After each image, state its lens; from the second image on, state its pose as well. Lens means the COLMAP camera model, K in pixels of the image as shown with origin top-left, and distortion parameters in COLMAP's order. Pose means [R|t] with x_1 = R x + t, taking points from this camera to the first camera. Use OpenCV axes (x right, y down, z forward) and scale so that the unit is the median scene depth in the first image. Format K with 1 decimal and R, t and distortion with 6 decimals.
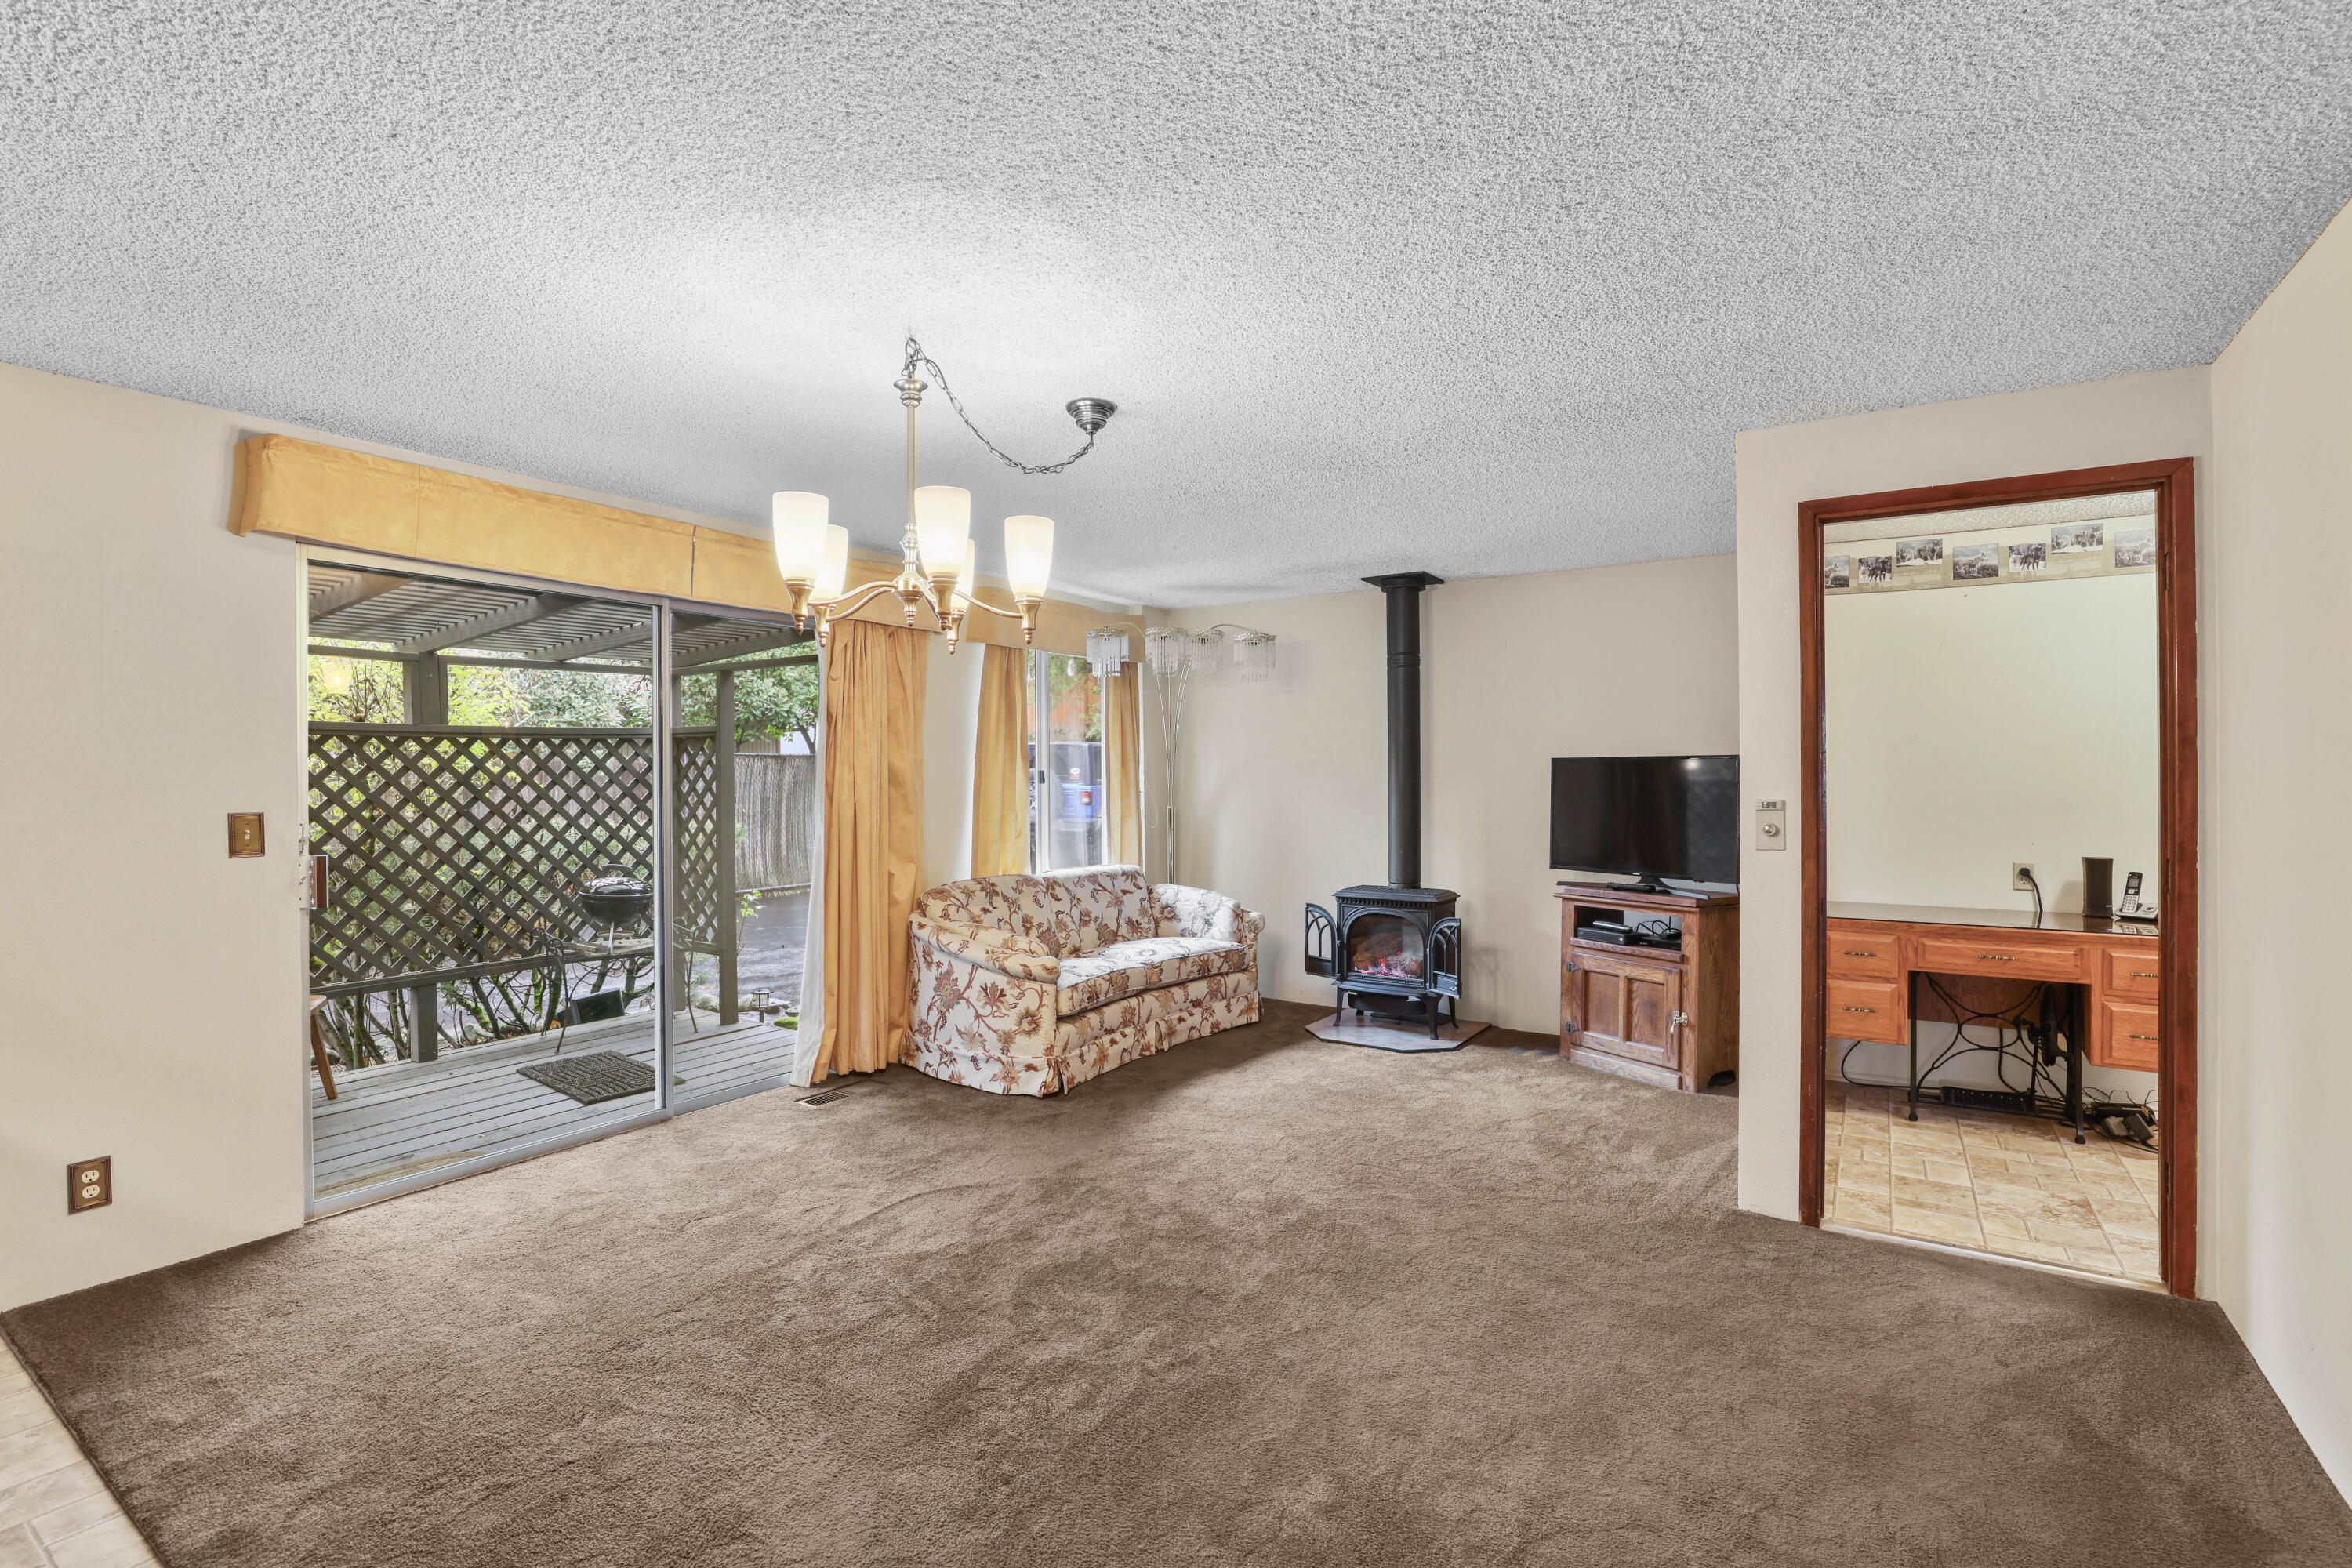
lens RADIAL K [[1094.4, 0, 1183.1], [0, 1094.4, 777.4], [0, 0, 1]] dist [-0.037732, 0.008194]
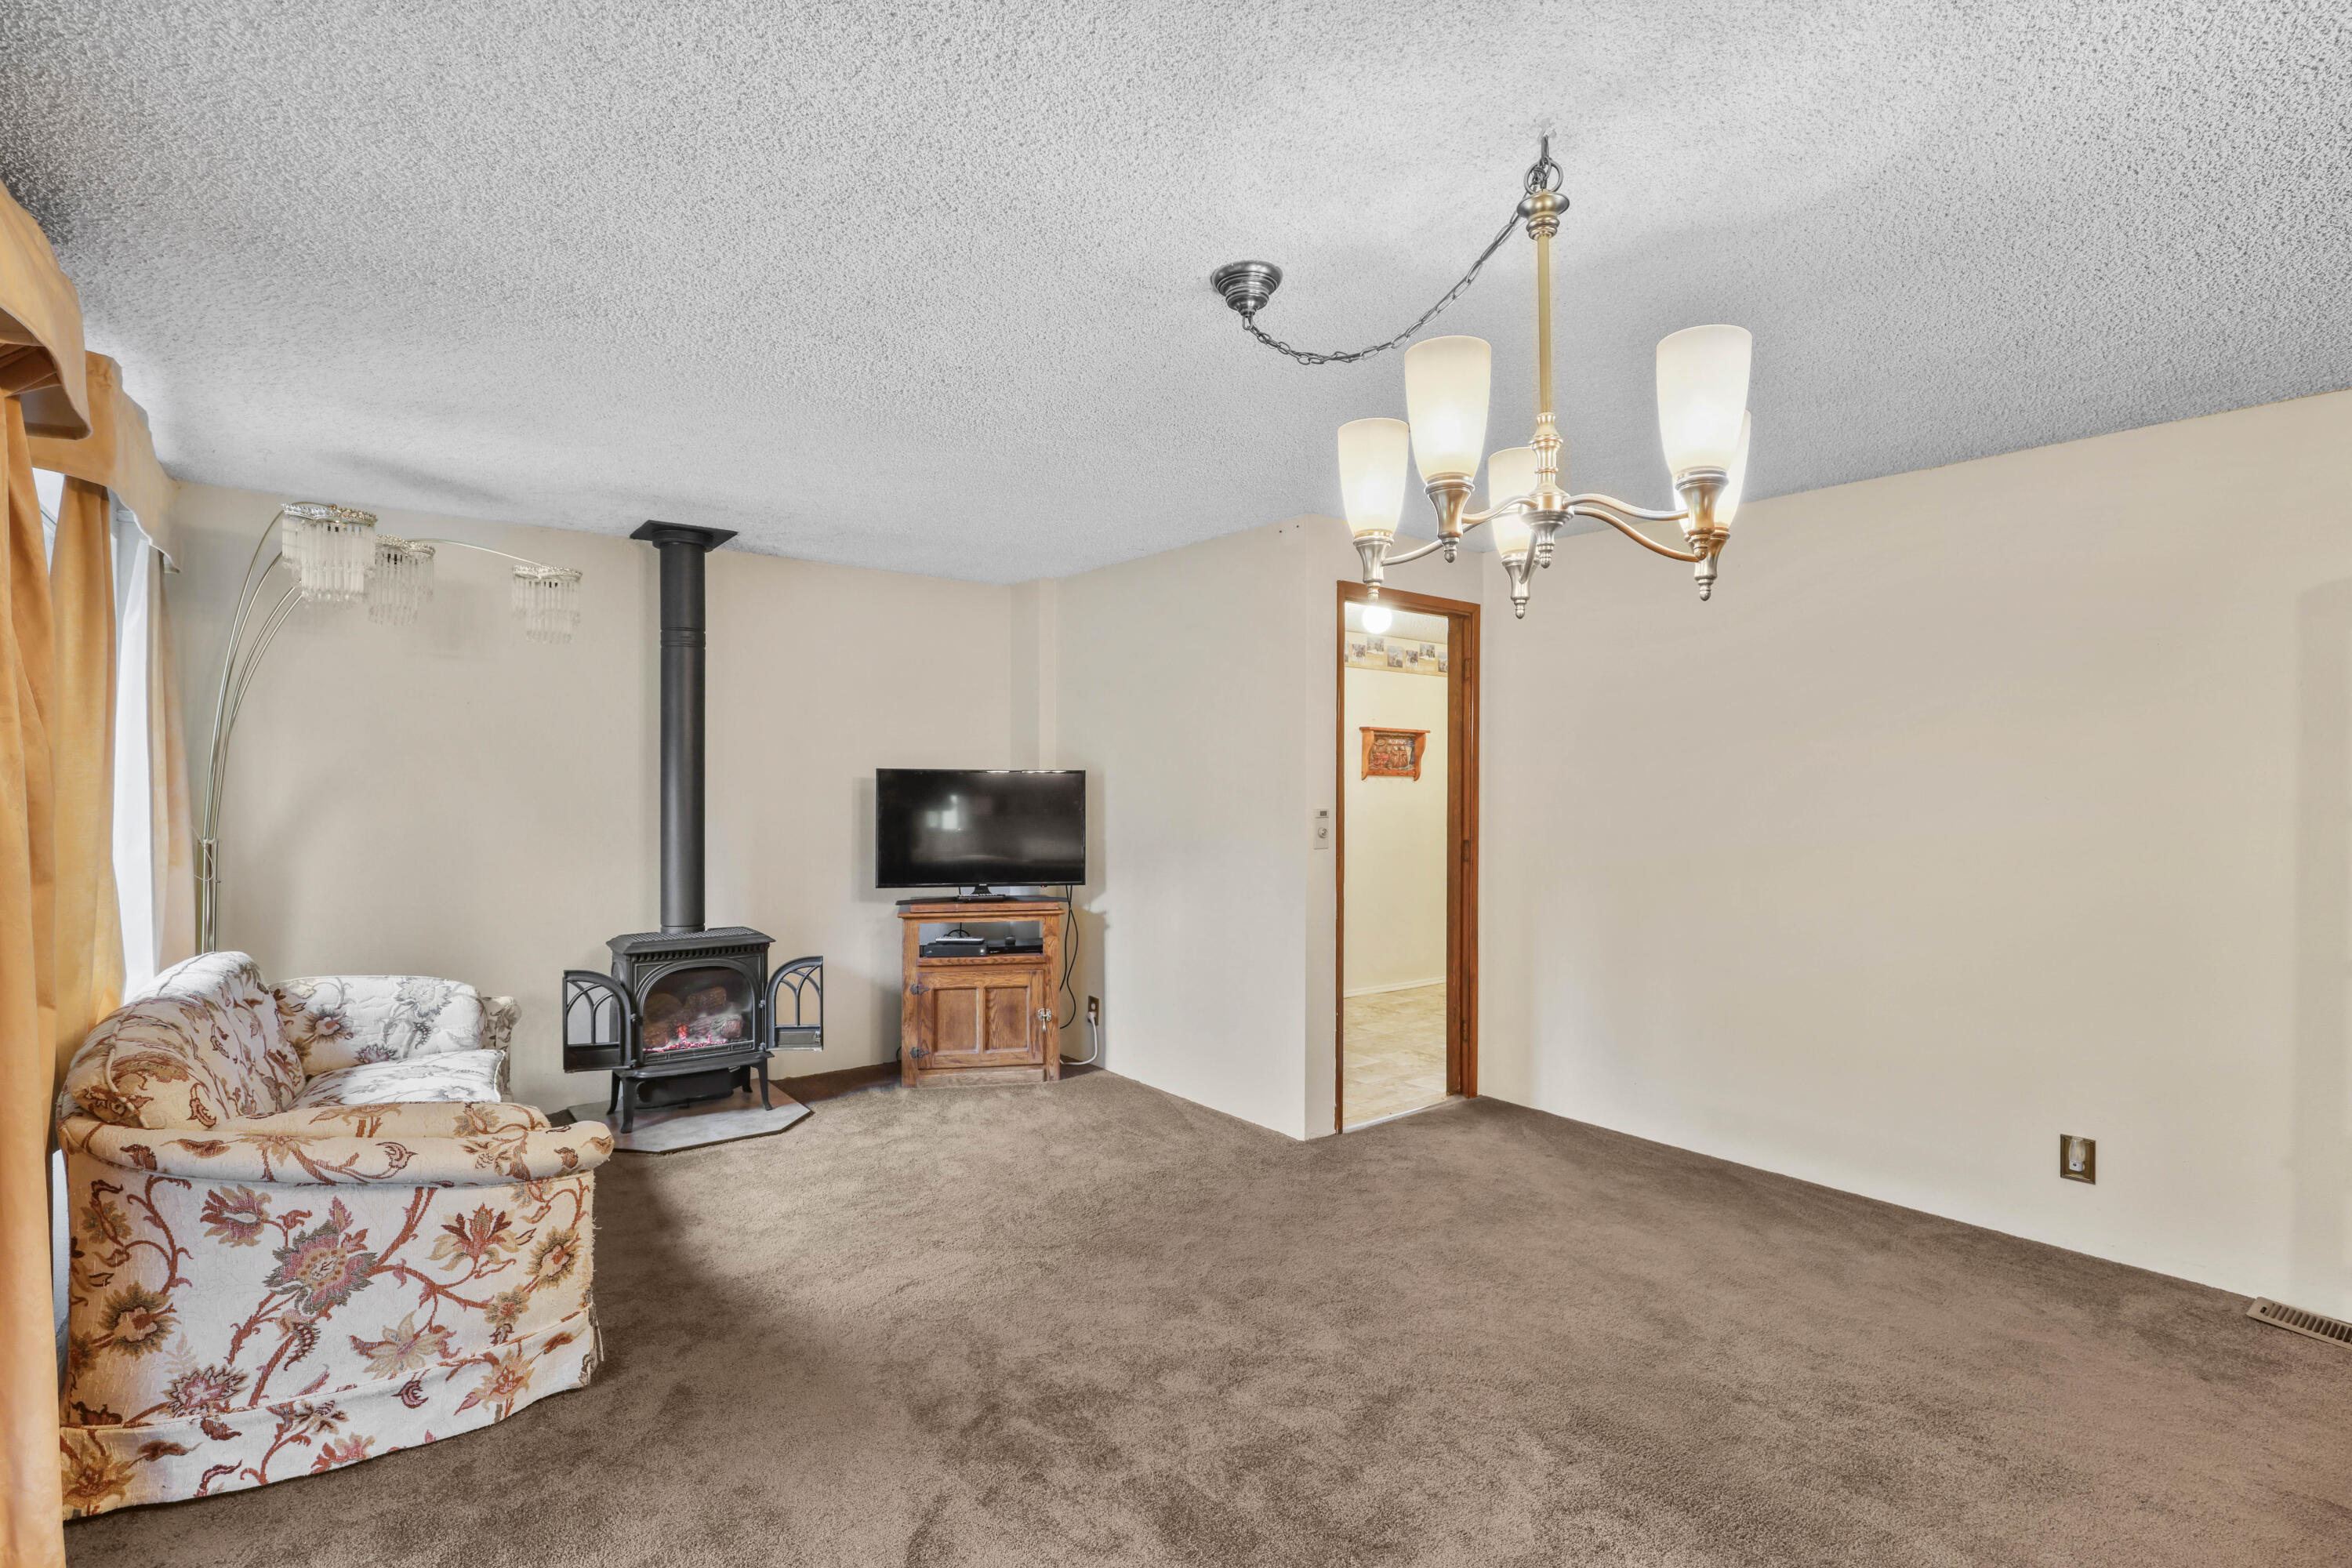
lens RADIAL K [[1094.4, 0, 1126.4], [0, 1094.4, 788.1], [0, 0, 1]] dist [-0.037732, 0.008194]
pose [[0.337025, 0.002357, 0.941493, -0.505581], [-0.003080, 0.999994, -0.001401, -0.000486], [-0.941491, -0.002428, 0.337030, 0.536890]]
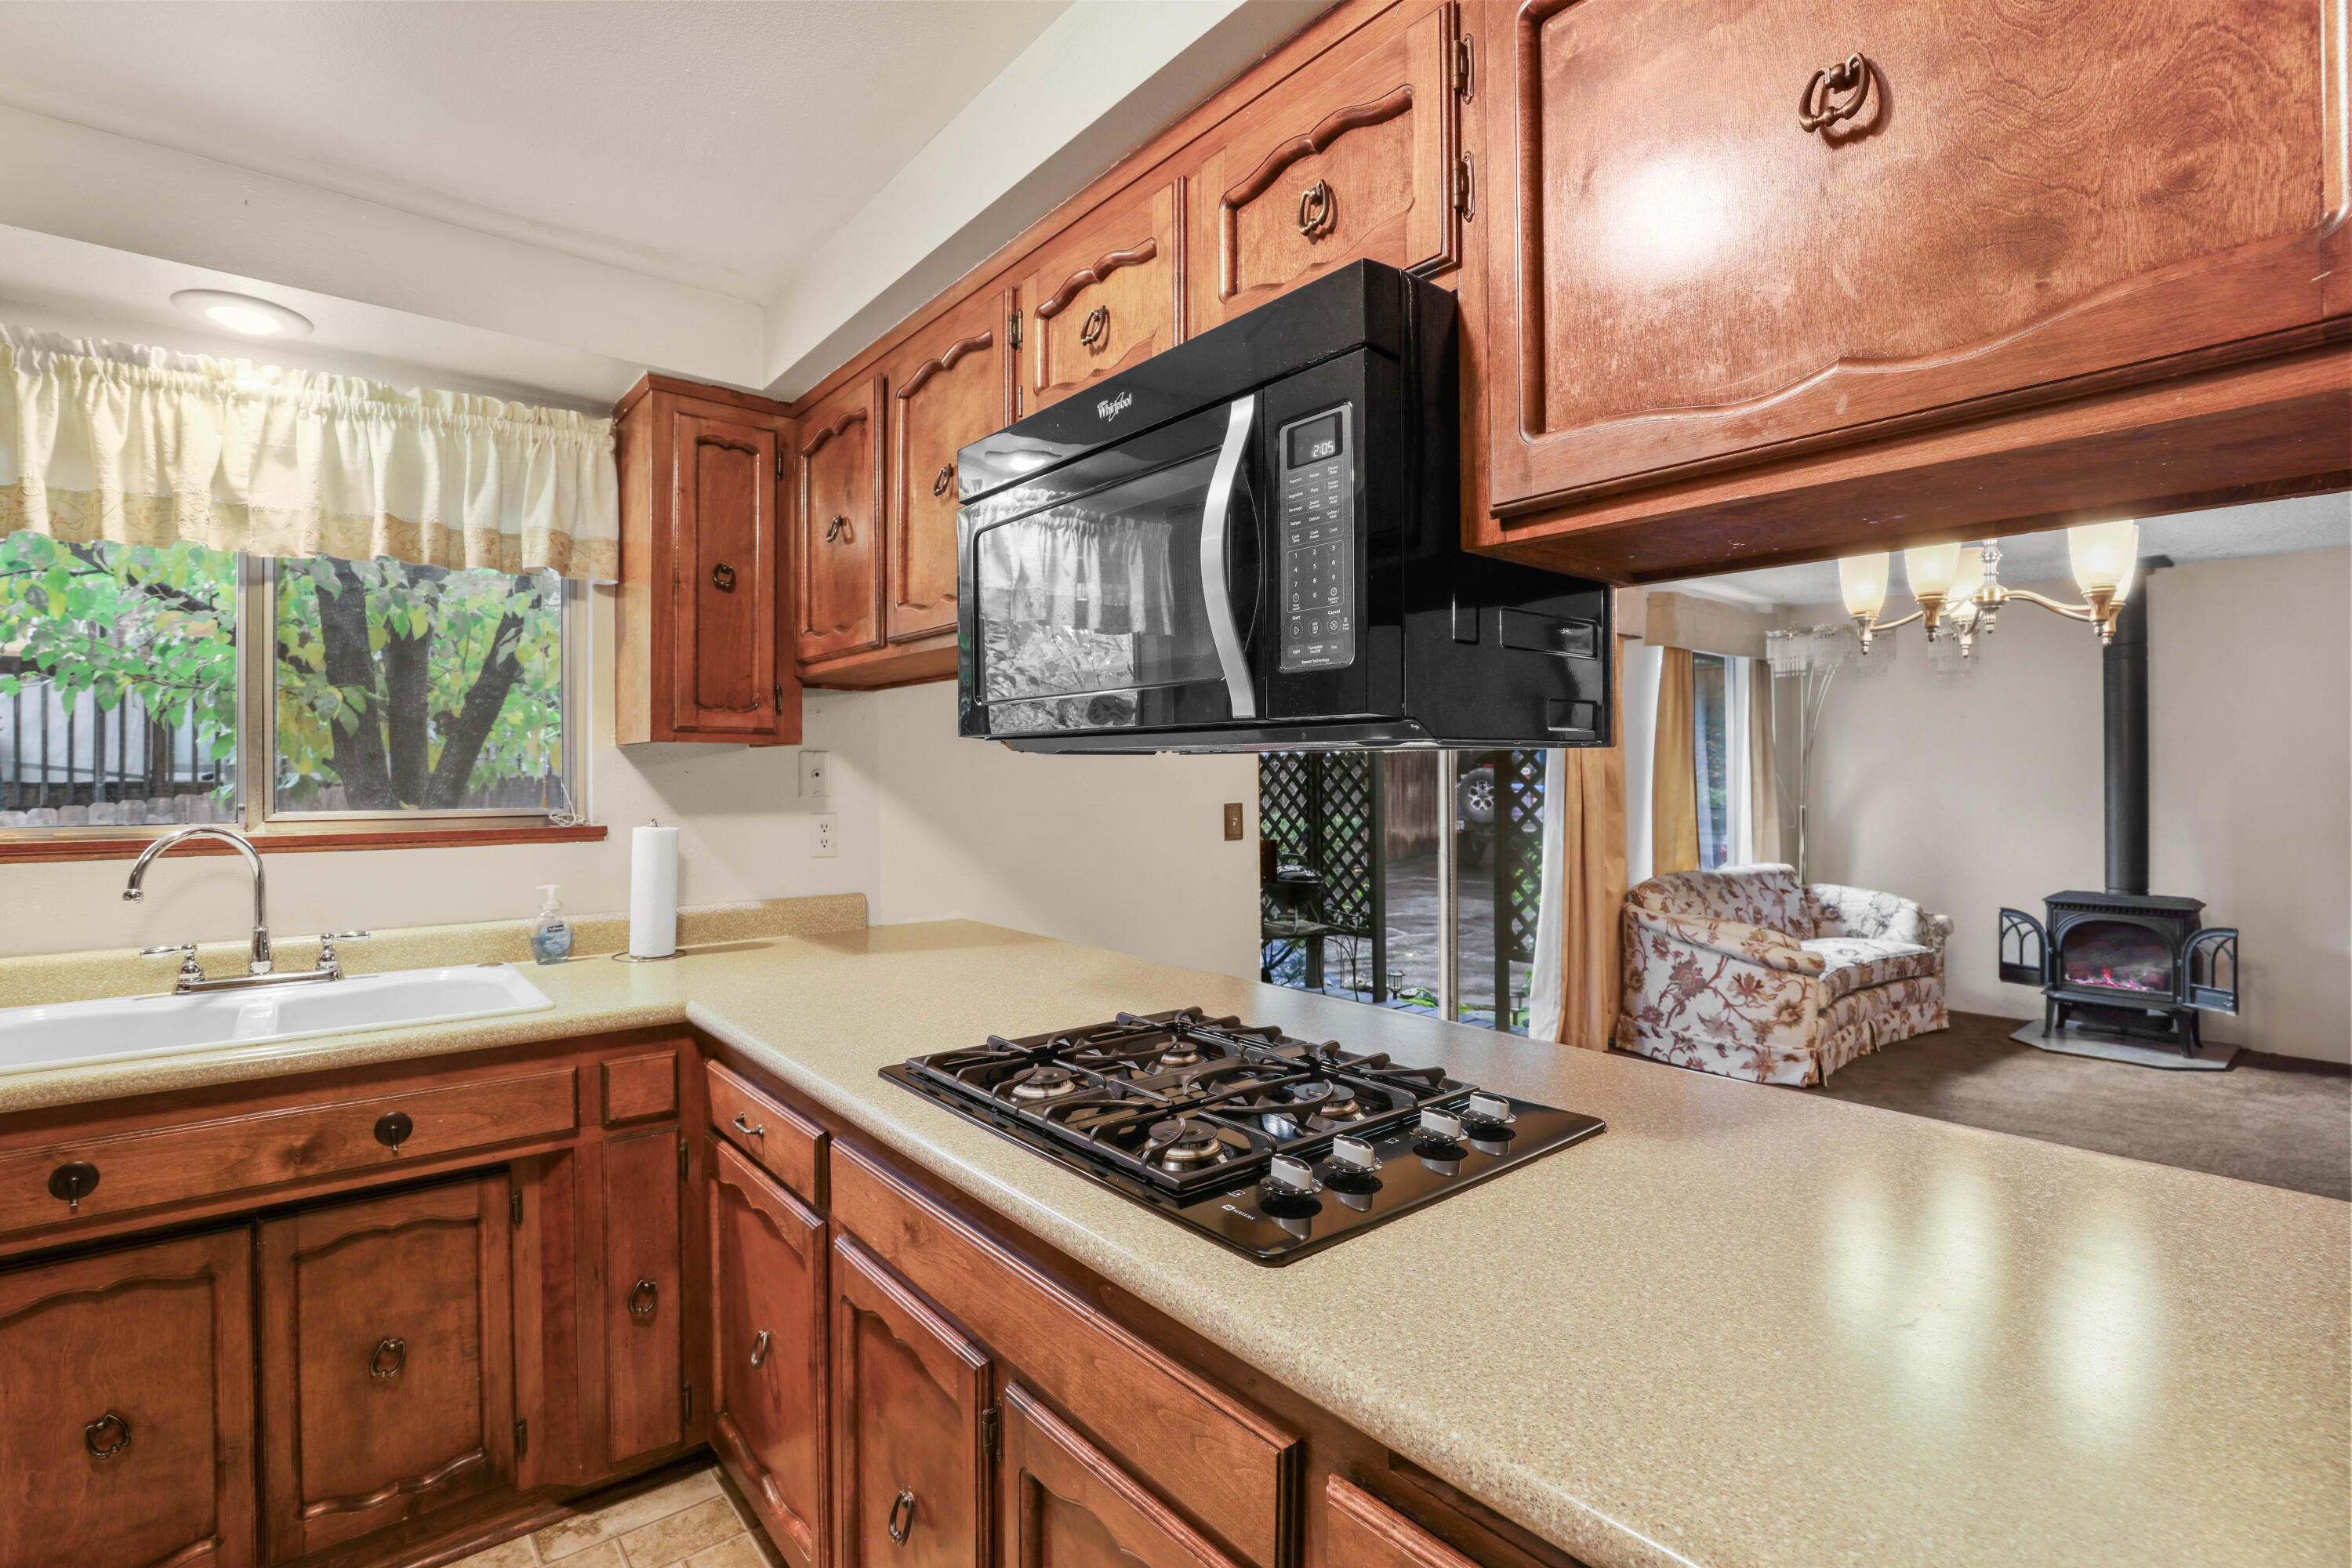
lens RADIAL K [[1094.4, 0, 1176.2], [0, 1094.4, 778.7], [0, 0, 1]] dist [-0.037732, 0.008194]
pose [[0.957169, 0.001437, -0.289527, -0.377759], [-0.001484, 0.999999, 0.000059, 0.003445], [0.289526, 0.000373, 0.957170, -0.134800]]
